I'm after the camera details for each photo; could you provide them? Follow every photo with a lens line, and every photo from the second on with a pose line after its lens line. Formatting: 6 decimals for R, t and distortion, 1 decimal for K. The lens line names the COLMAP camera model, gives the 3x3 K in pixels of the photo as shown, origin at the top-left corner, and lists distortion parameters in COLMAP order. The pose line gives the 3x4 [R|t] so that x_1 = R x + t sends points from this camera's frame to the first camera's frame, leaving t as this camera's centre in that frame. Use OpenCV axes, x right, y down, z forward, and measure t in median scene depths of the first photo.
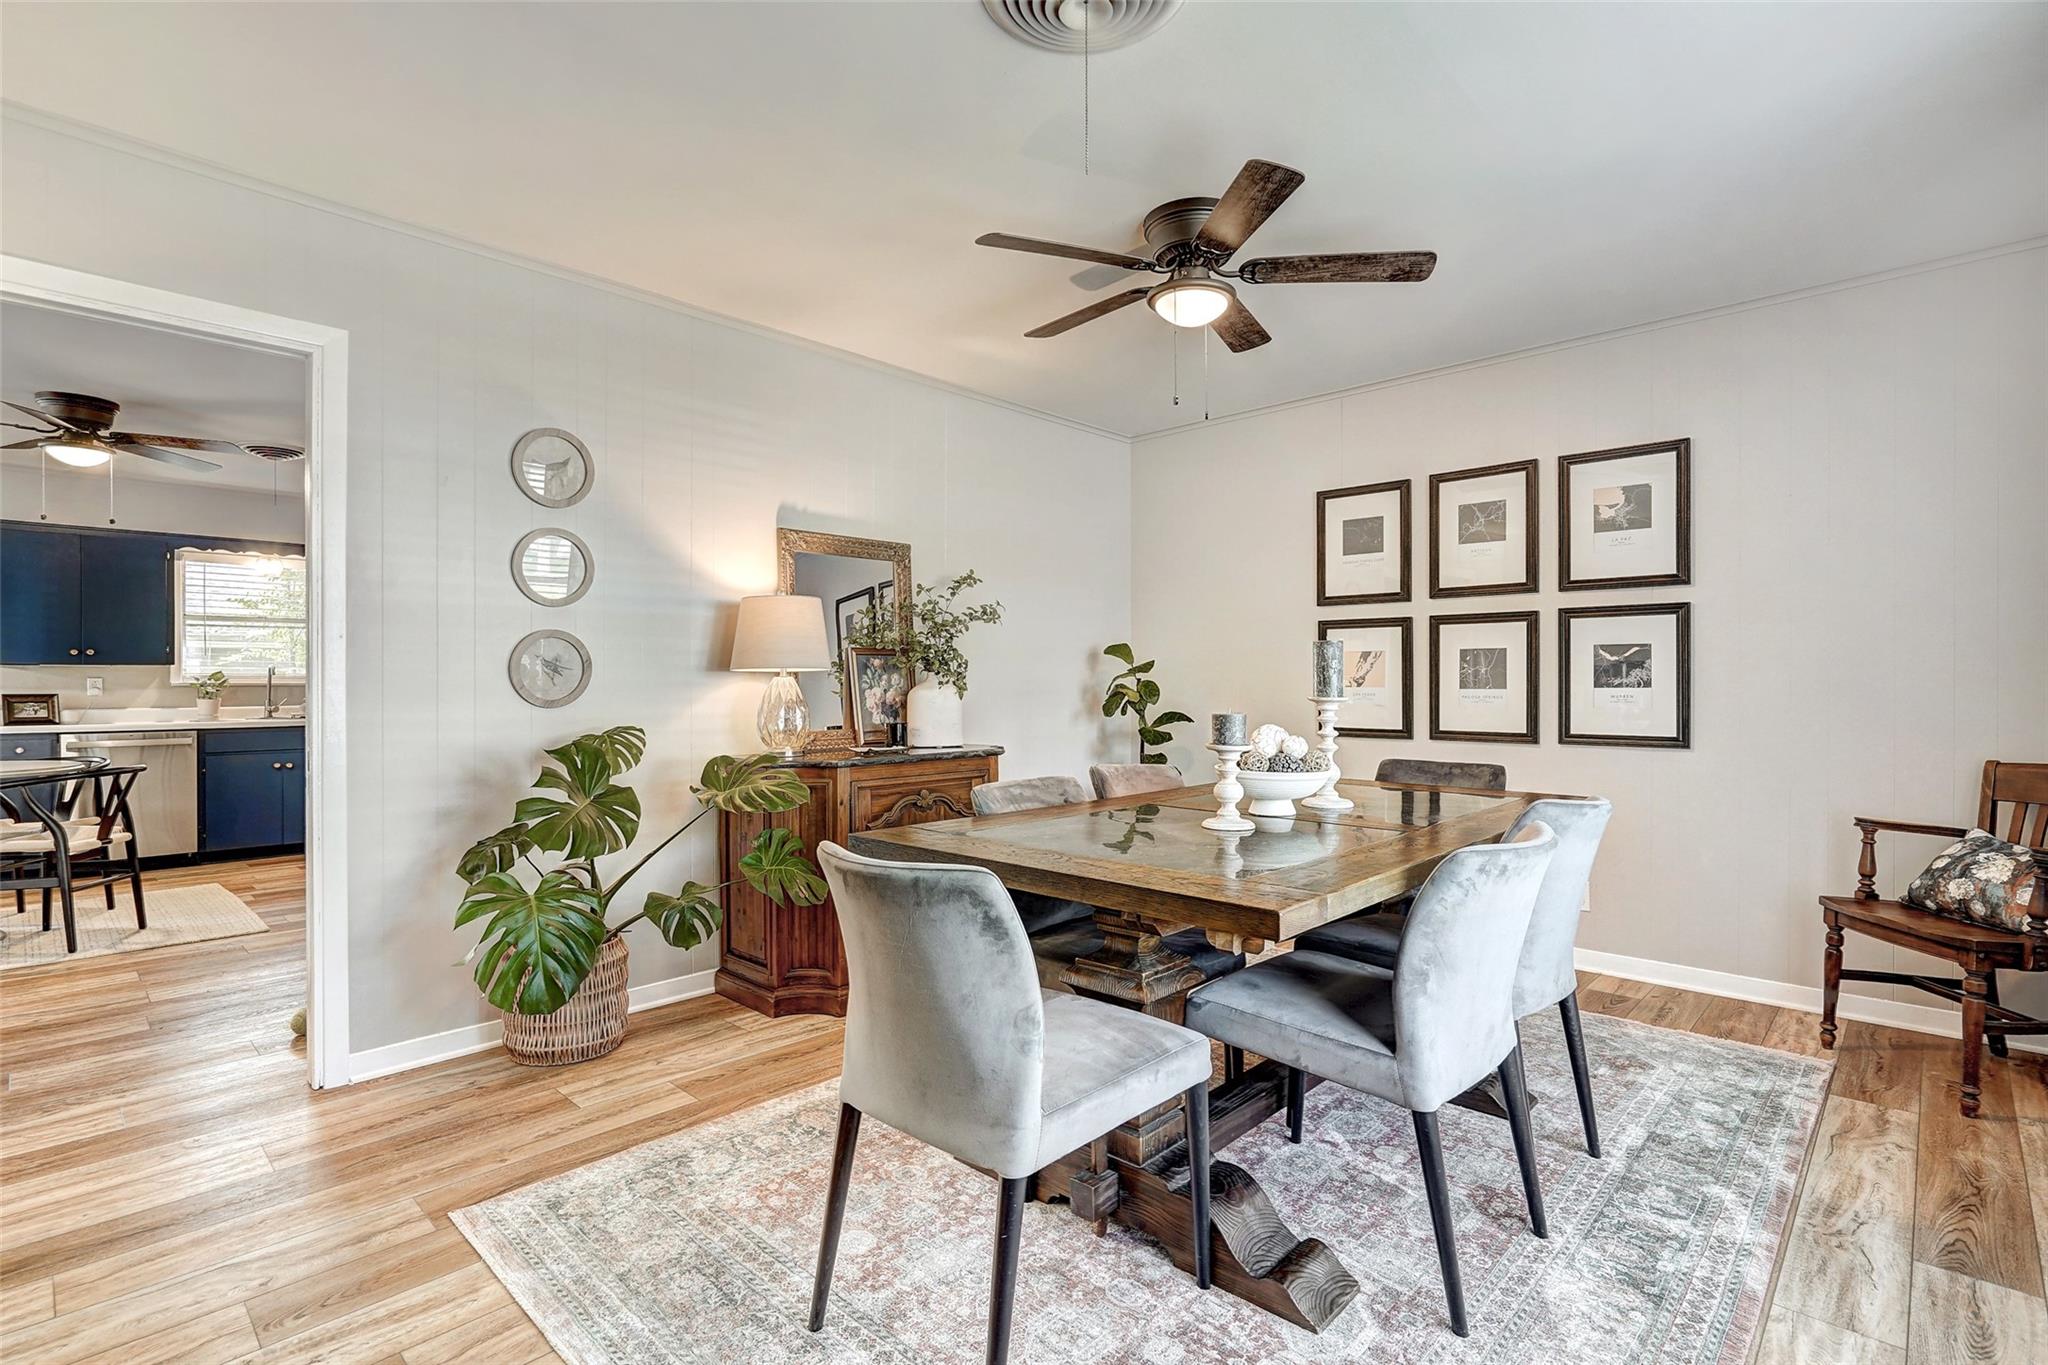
lens RADIAL K [[964.1, 0, 1024.0], [0, 964.1, 682.5], [0, 0, 1]] dist [-0.002116, -0.000295]
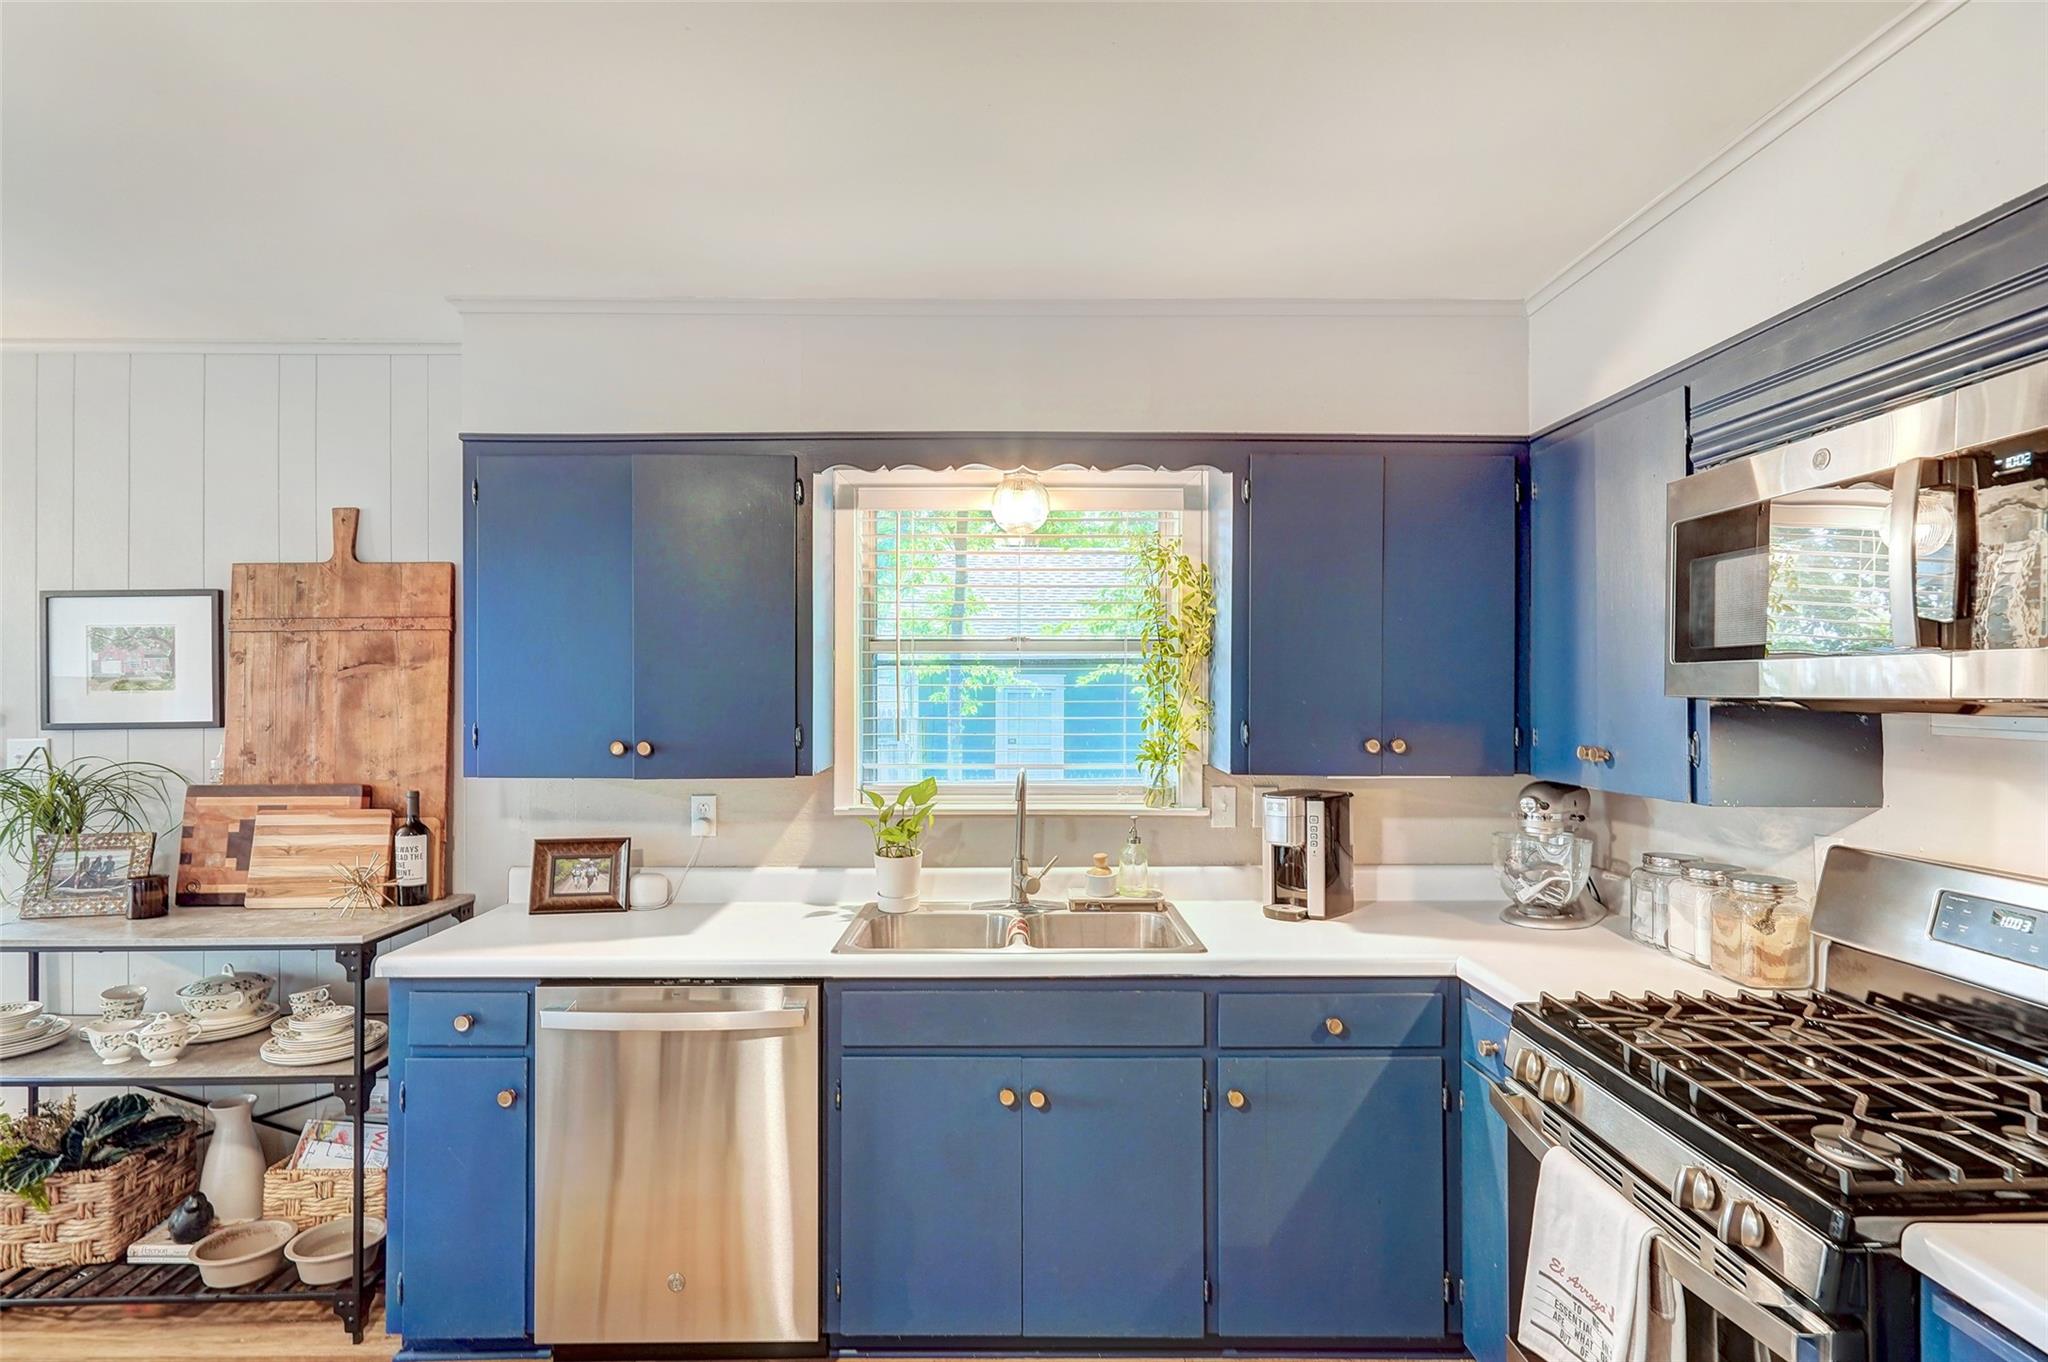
lens RADIAL K [[1033.3, 0, 1024.0], [0, 1033.3, 681.0], [0, 0, 1]] dist [0.000001, -0.000188]
pose [[0.701270, -0.001631, -0.712894, -0.309369], [-0.001678, 0.999991, -0.003938, -0.031457], [0.712894, 0.003958, 0.701261, 0.449143]]
